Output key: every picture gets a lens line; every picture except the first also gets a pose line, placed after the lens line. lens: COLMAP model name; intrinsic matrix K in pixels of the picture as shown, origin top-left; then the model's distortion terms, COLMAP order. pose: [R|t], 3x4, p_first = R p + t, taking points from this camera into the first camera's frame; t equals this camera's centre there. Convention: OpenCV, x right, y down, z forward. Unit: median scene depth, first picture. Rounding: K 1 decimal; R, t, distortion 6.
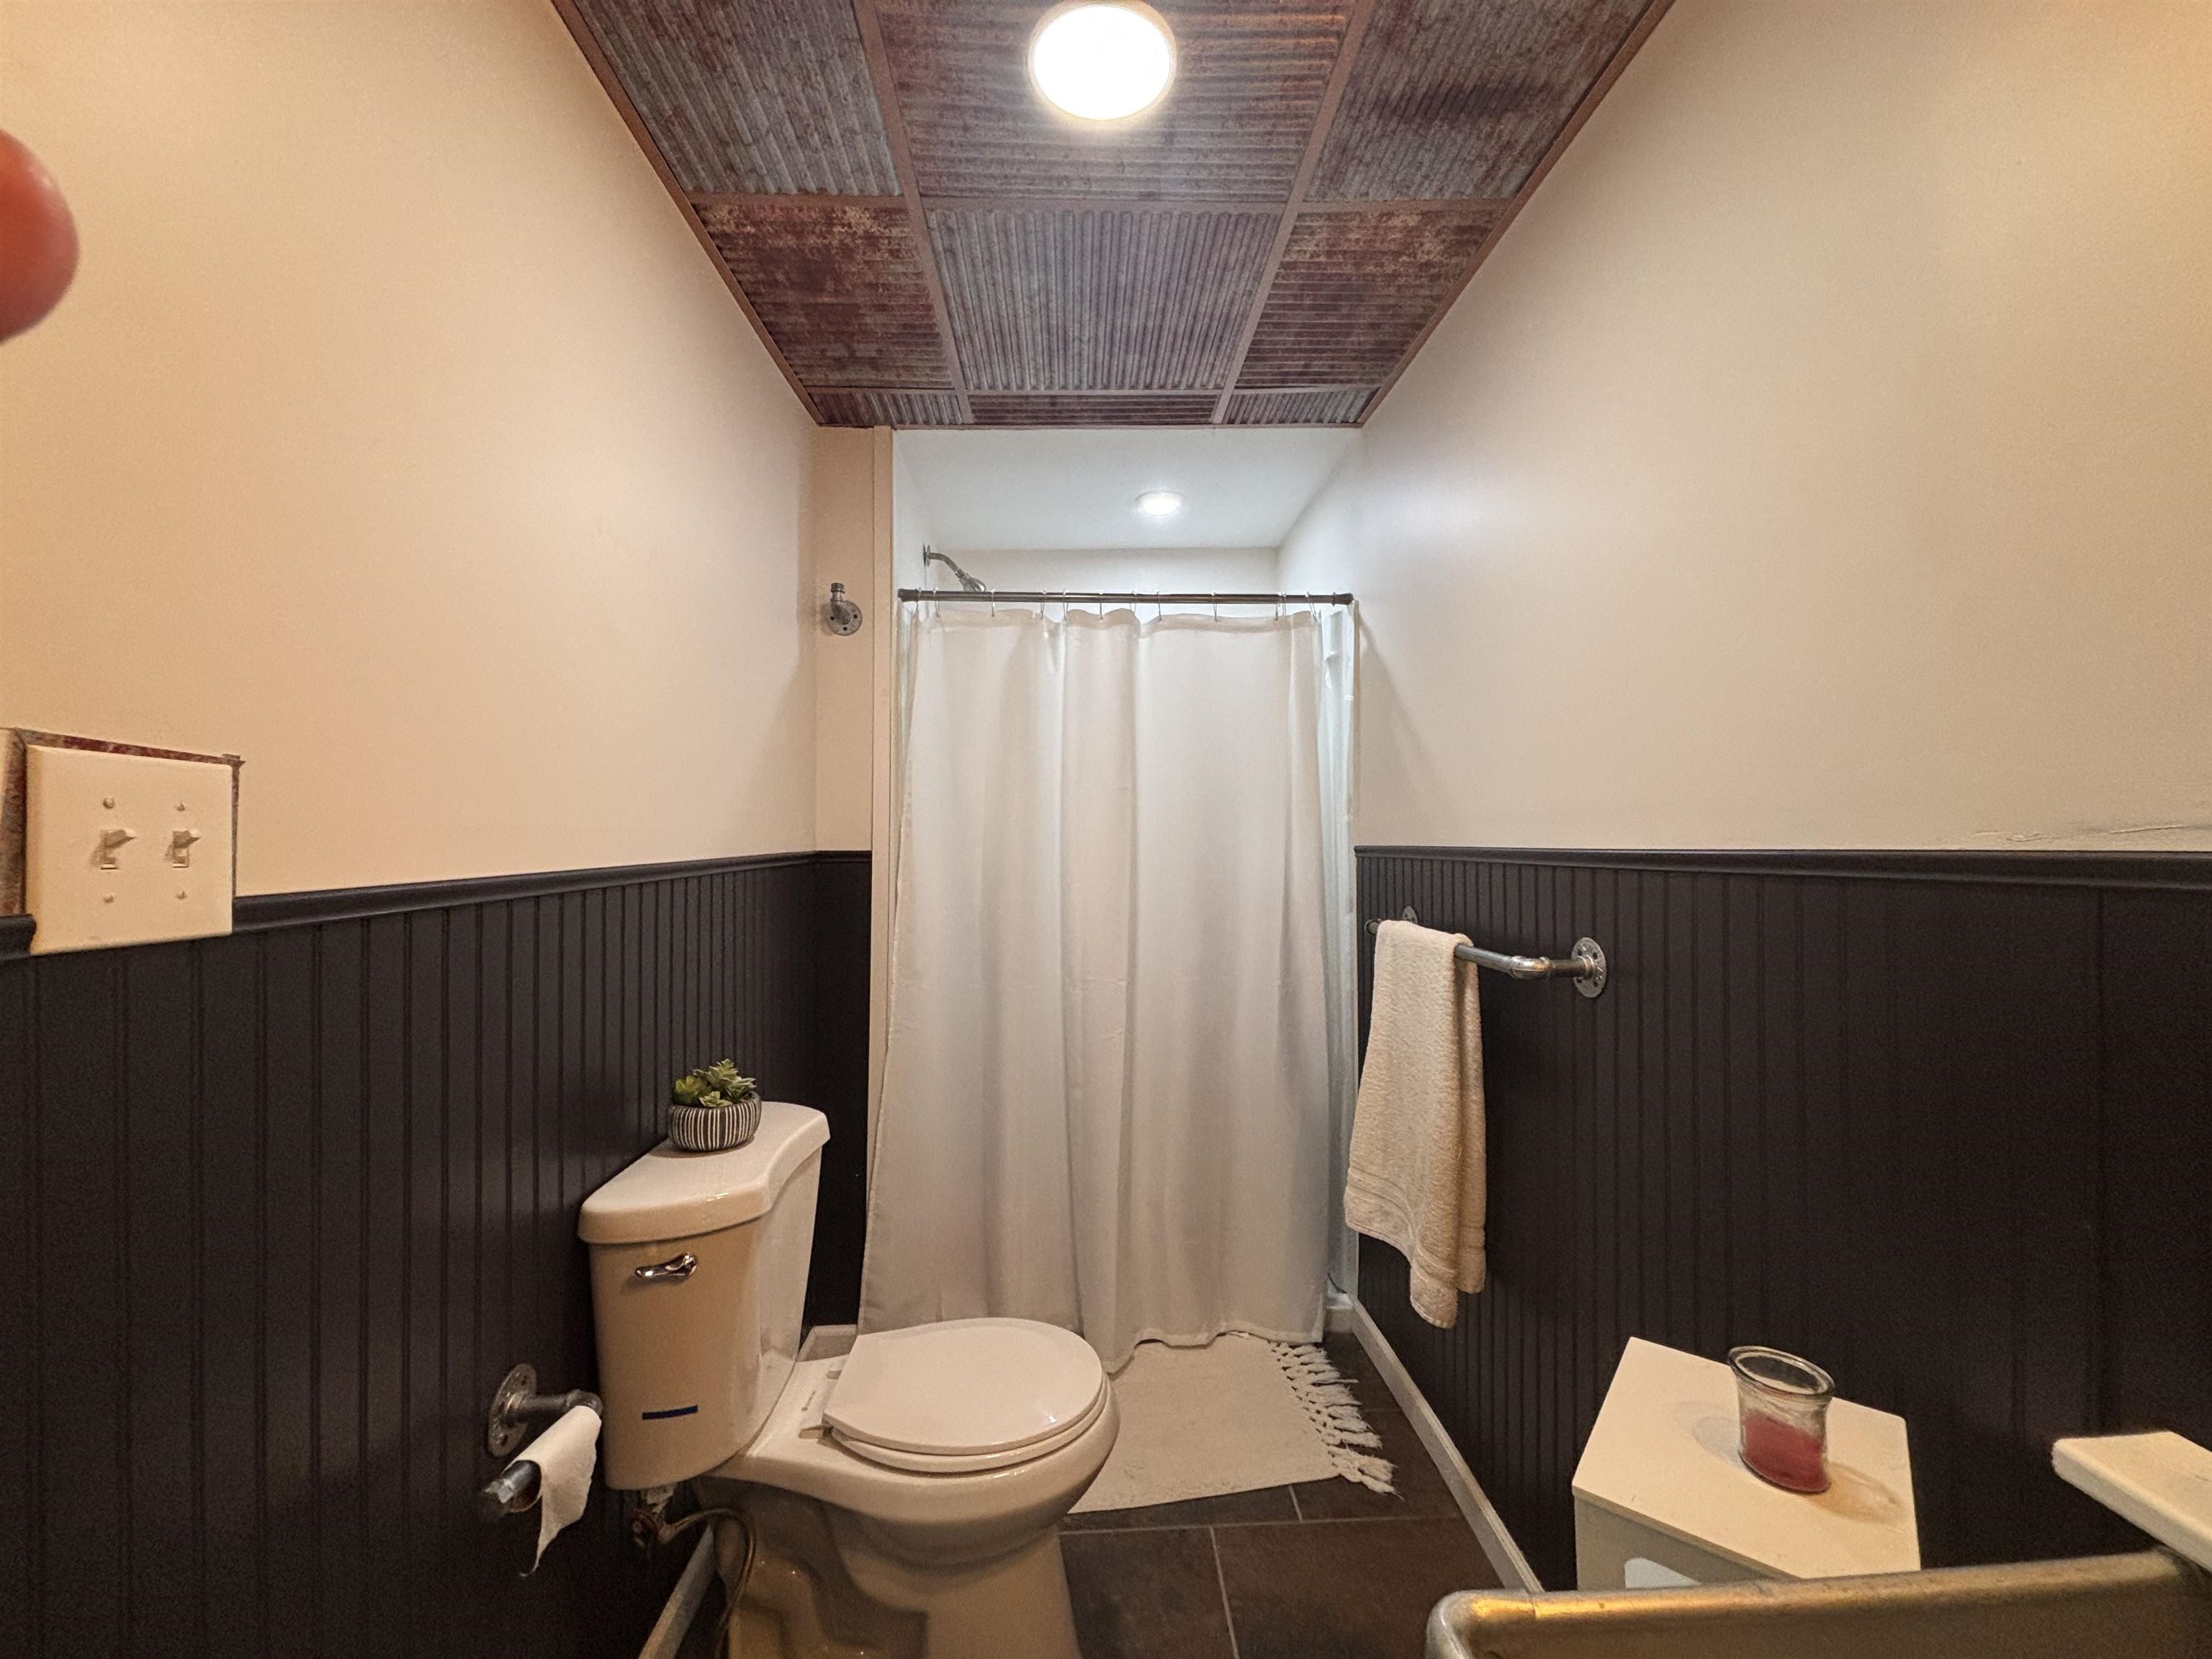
lens RADIAL K [[888.7, 0, 1103.2], [0, 888.7, 833.4], [0, 0, 1]] dist [-0.004144, 0.001780]
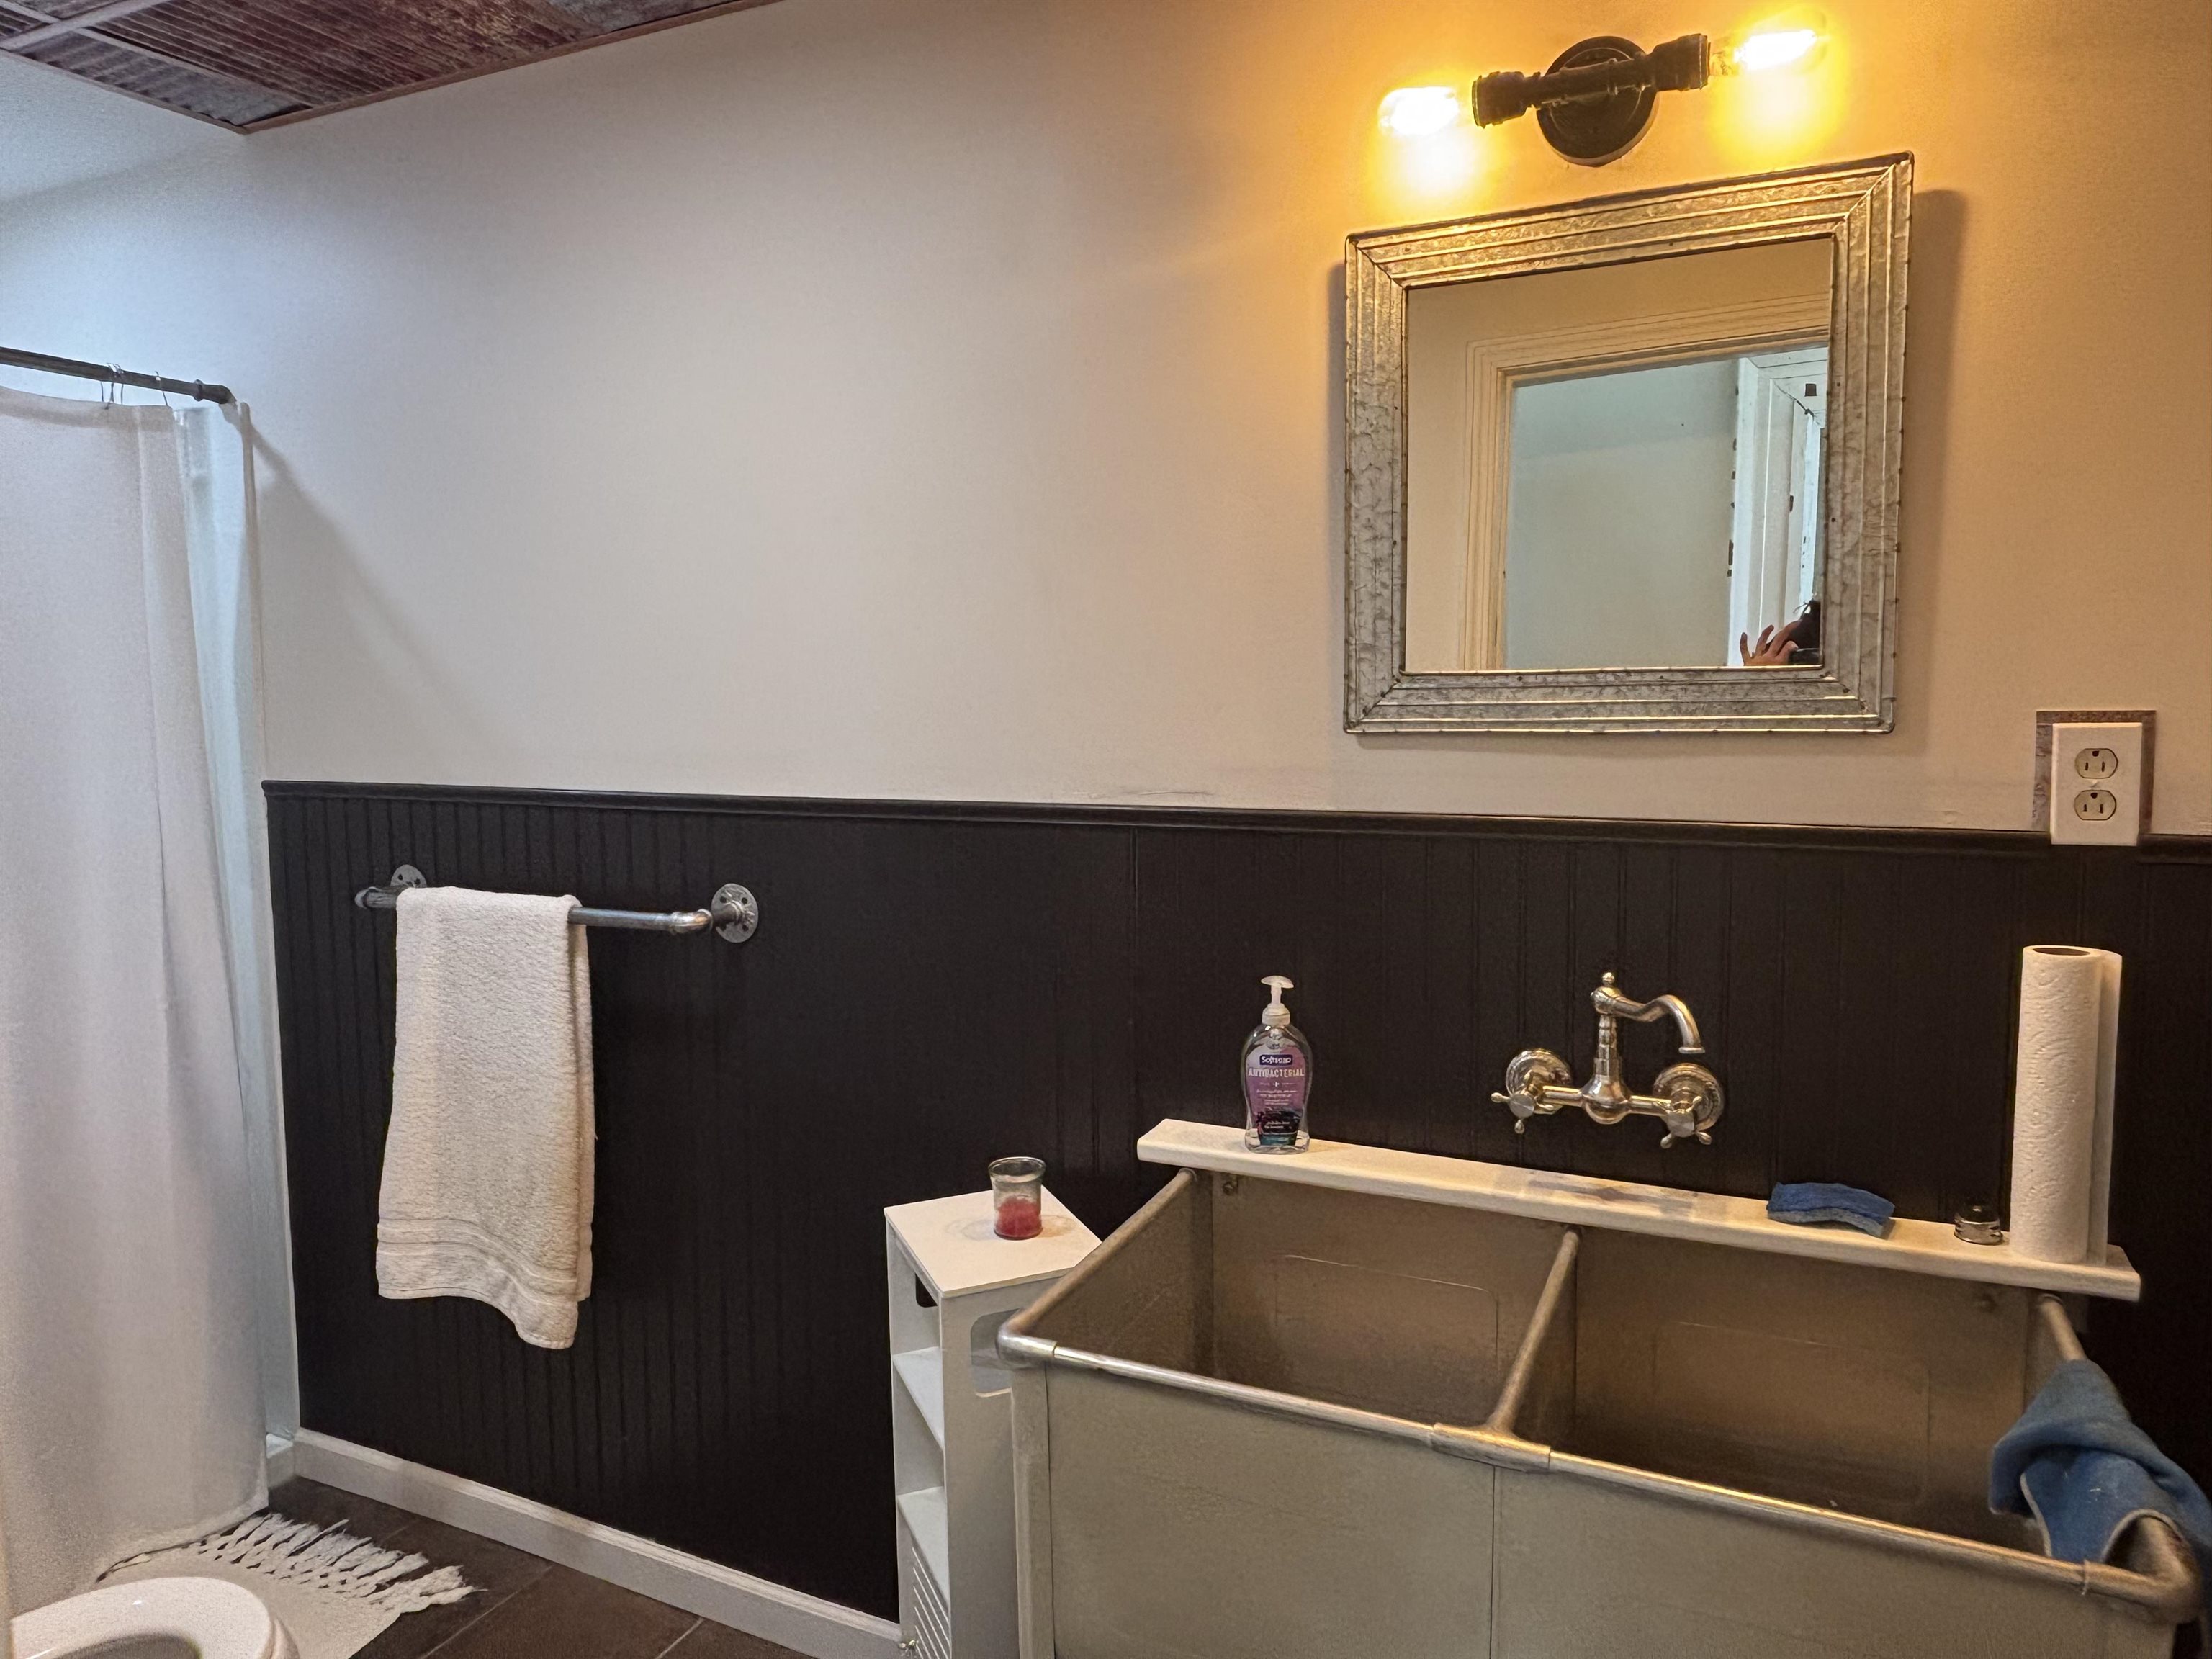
lens RADIAL K [[1457.9, 0, 1104.7], [0, 1457.9, 820.2], [0, 0, 1]] dist [0.003652, -0.010184]
pose [[0.467261, -0.083204, 0.880195, -0.501130], [-0.002497, 0.995434, 0.095423, -0.079998], [-0.884116, -0.046785, 0.464920, -0.088600]]
